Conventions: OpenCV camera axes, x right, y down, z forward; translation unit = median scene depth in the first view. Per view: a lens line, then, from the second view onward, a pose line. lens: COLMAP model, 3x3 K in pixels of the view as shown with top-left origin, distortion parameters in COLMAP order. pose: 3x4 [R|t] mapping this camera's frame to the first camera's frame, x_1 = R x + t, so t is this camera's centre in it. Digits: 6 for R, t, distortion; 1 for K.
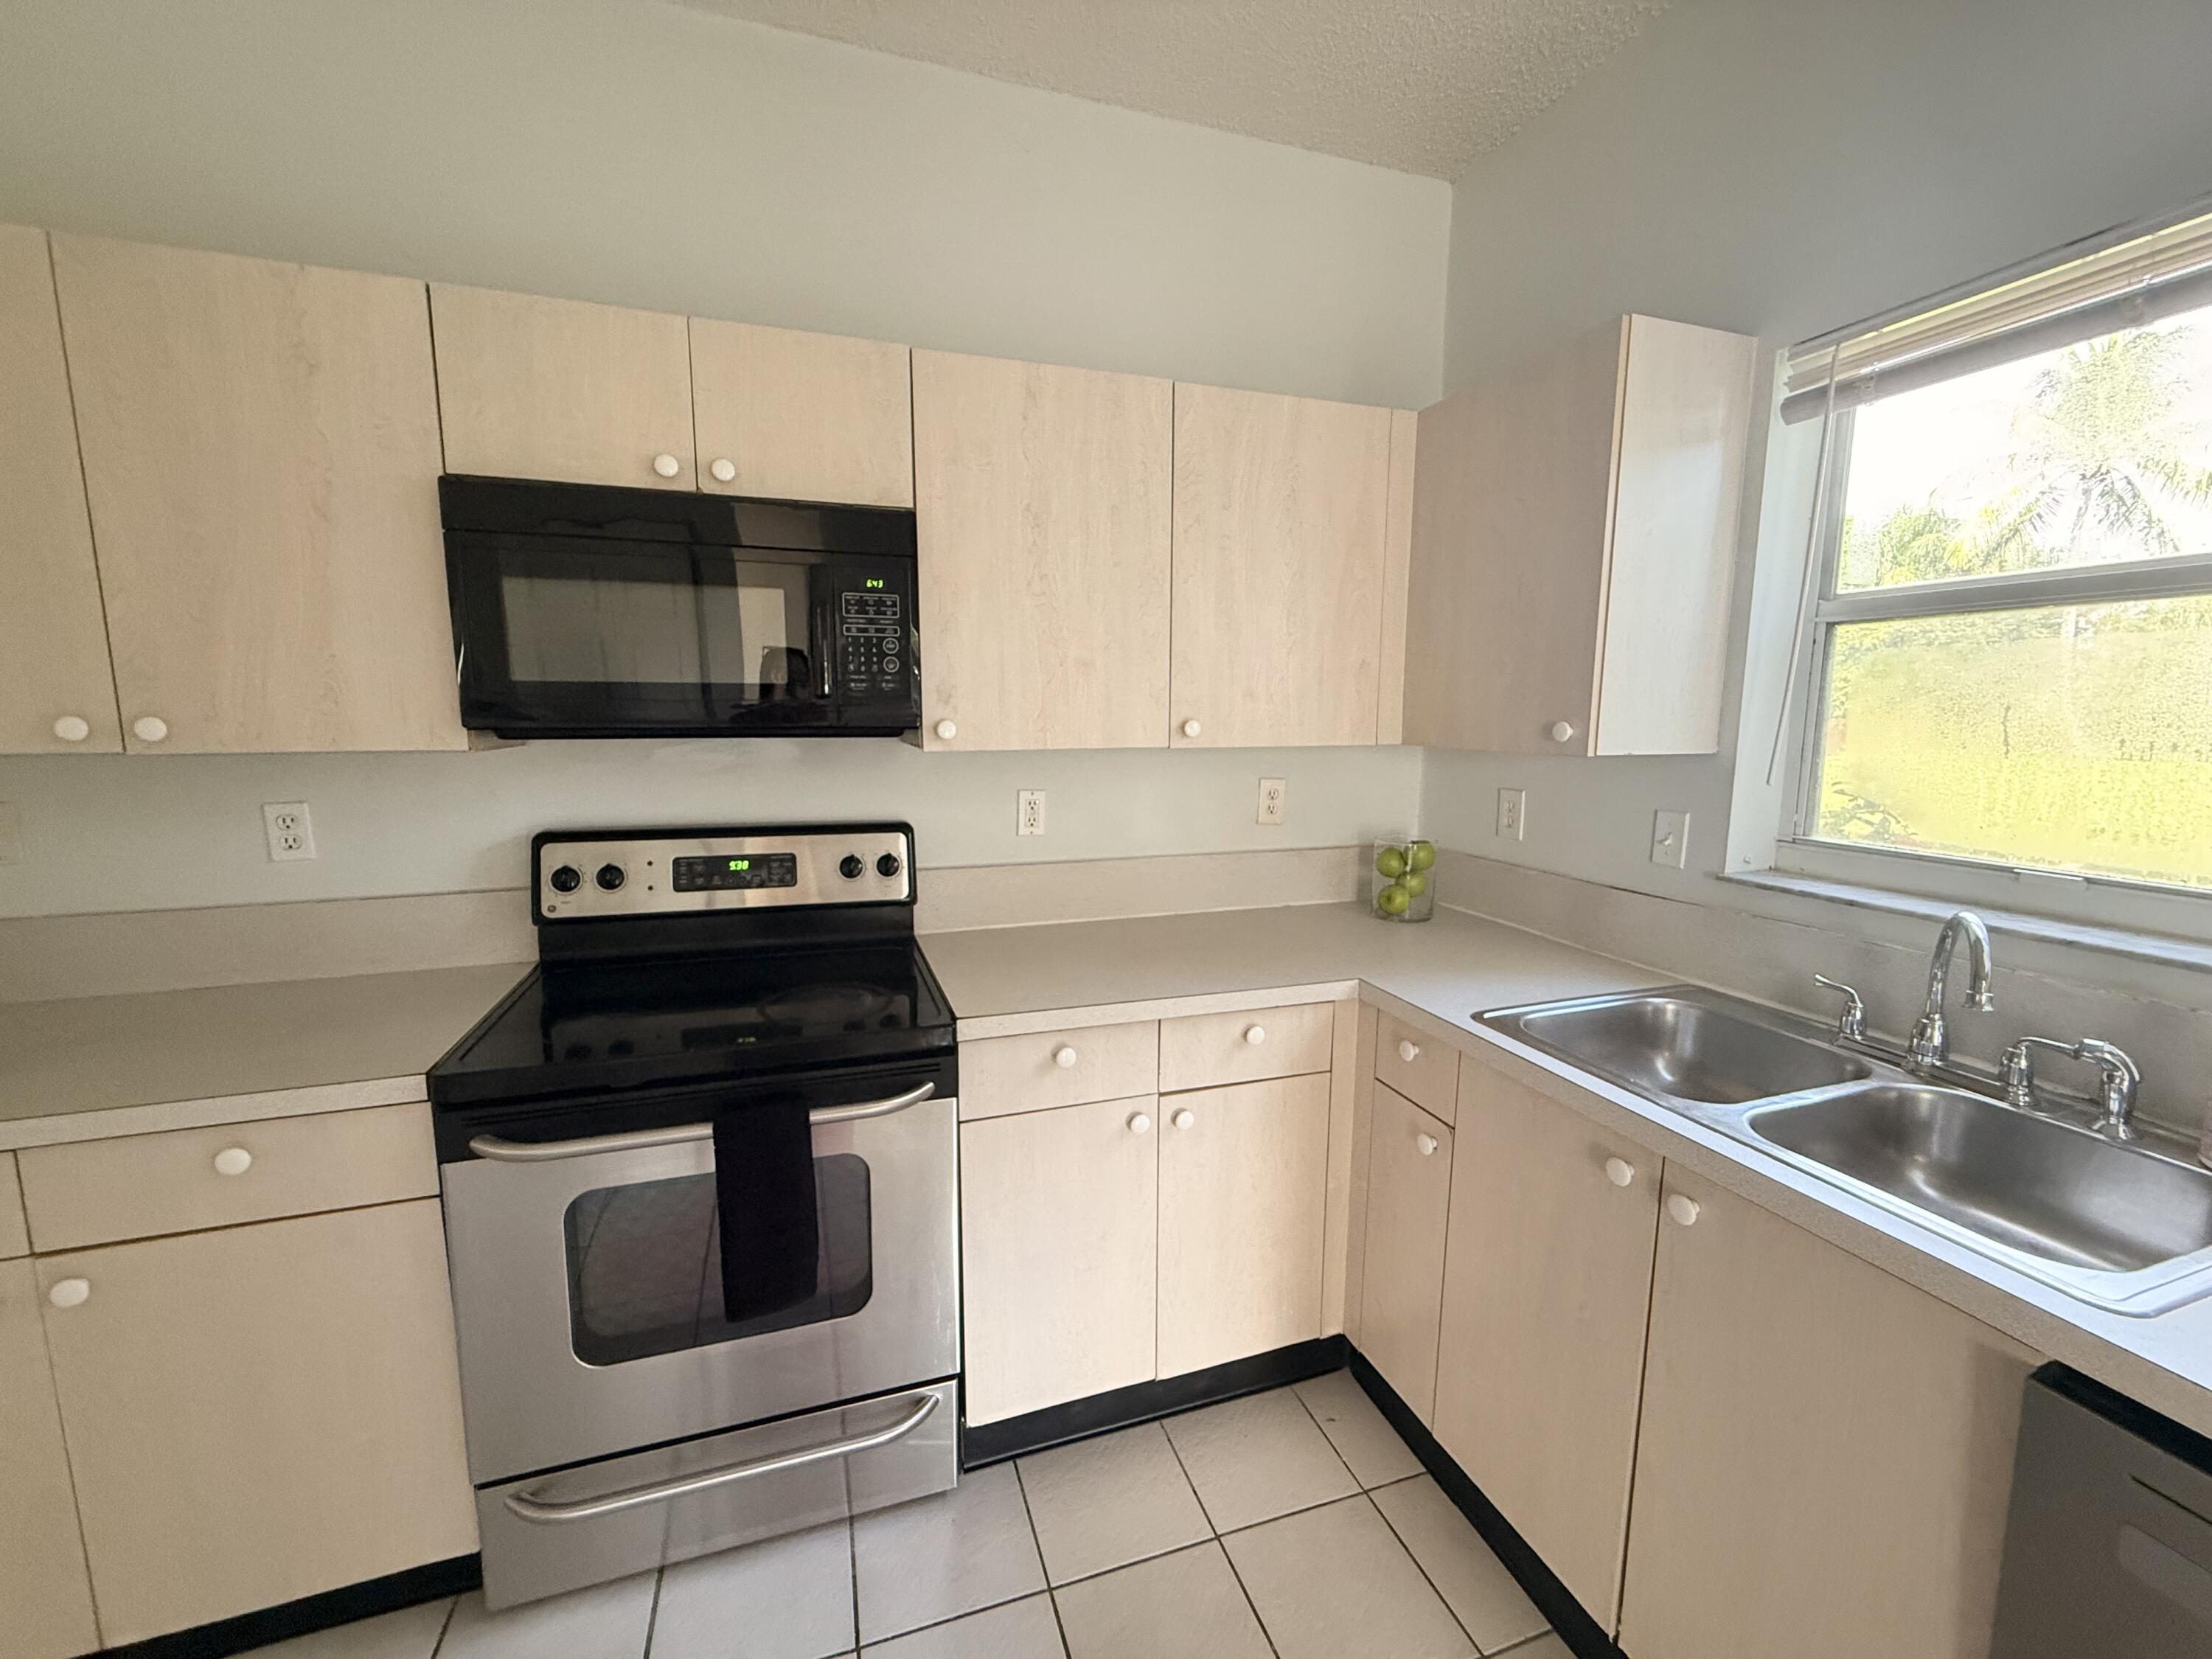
lens RADIAL K [[871.4, 0, 1097.2], [0, 871.4, 830.2], [0, 0, 1]] dist [-0.006778, 0.000295]
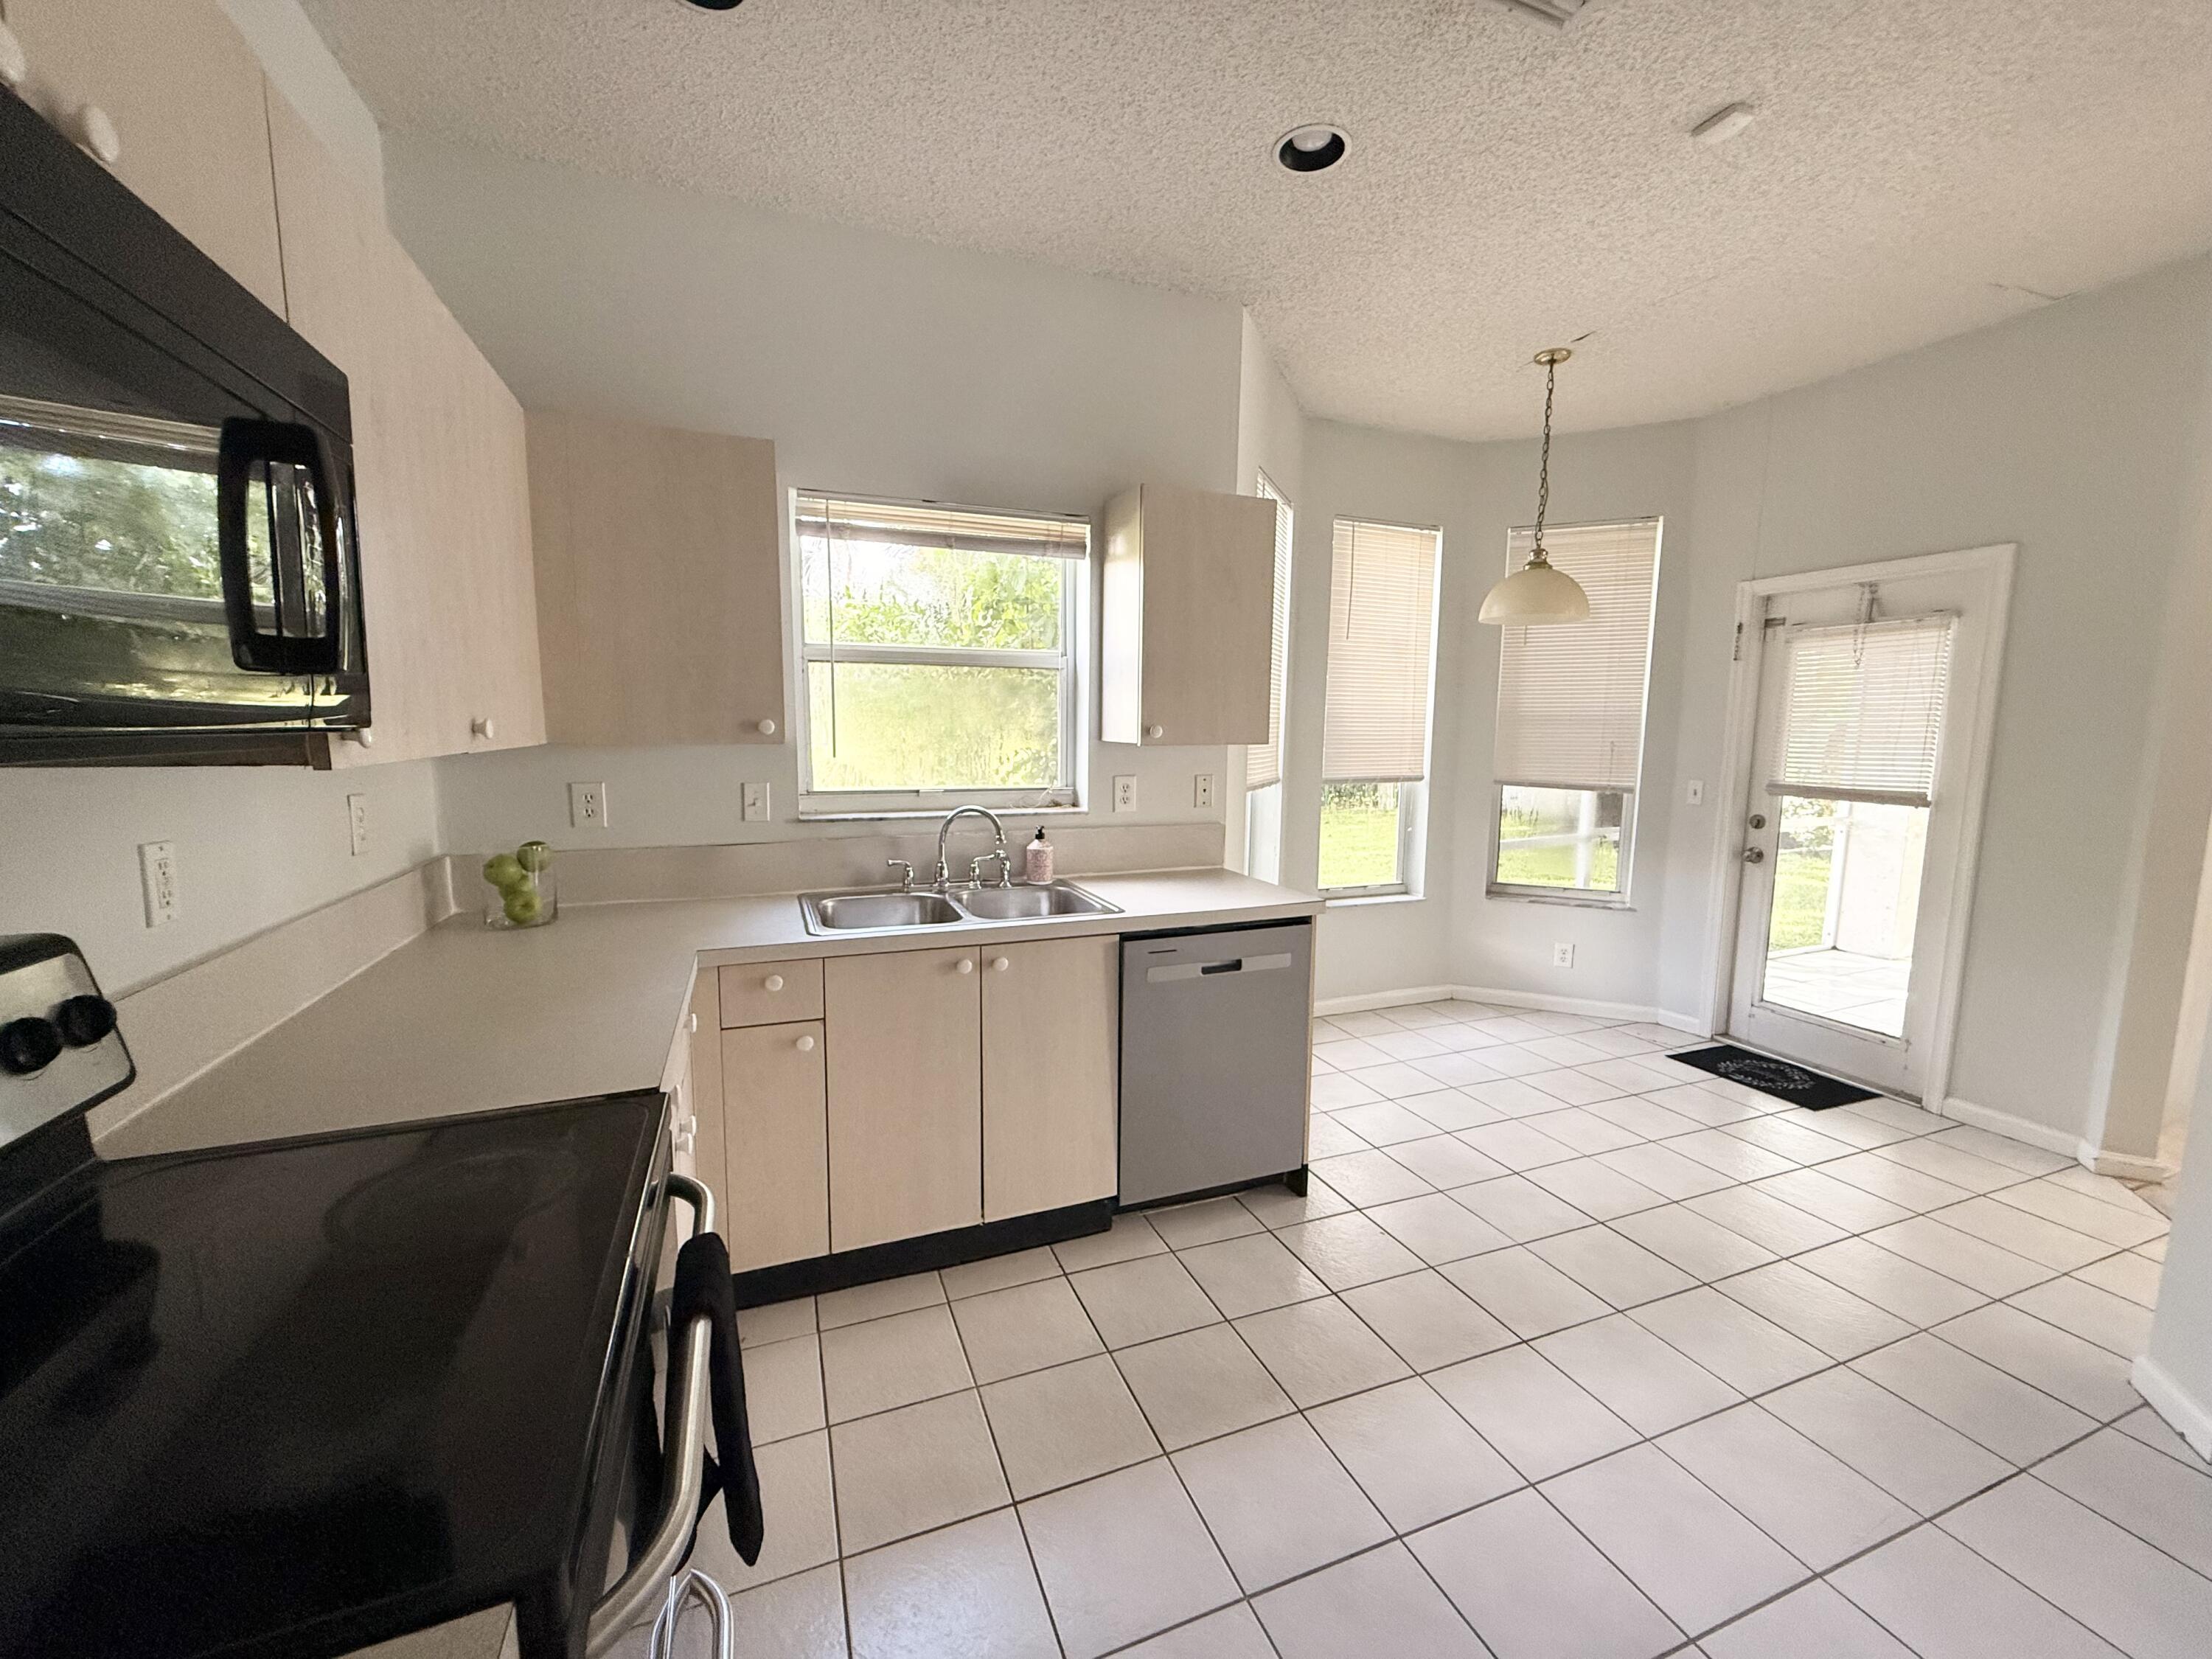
lens RADIAL K [[871.4, 0, 1095.8], [0, 871.4, 825.6], [0, 0, 1]] dist [-0.006778, 0.000295]
pose [[-0.055009, -0.118610, 0.991416, -0.906911], [0.126887, 0.984039, 0.124768, -0.068154], [-0.990391, 0.132661, -0.039081, 0.585821]]
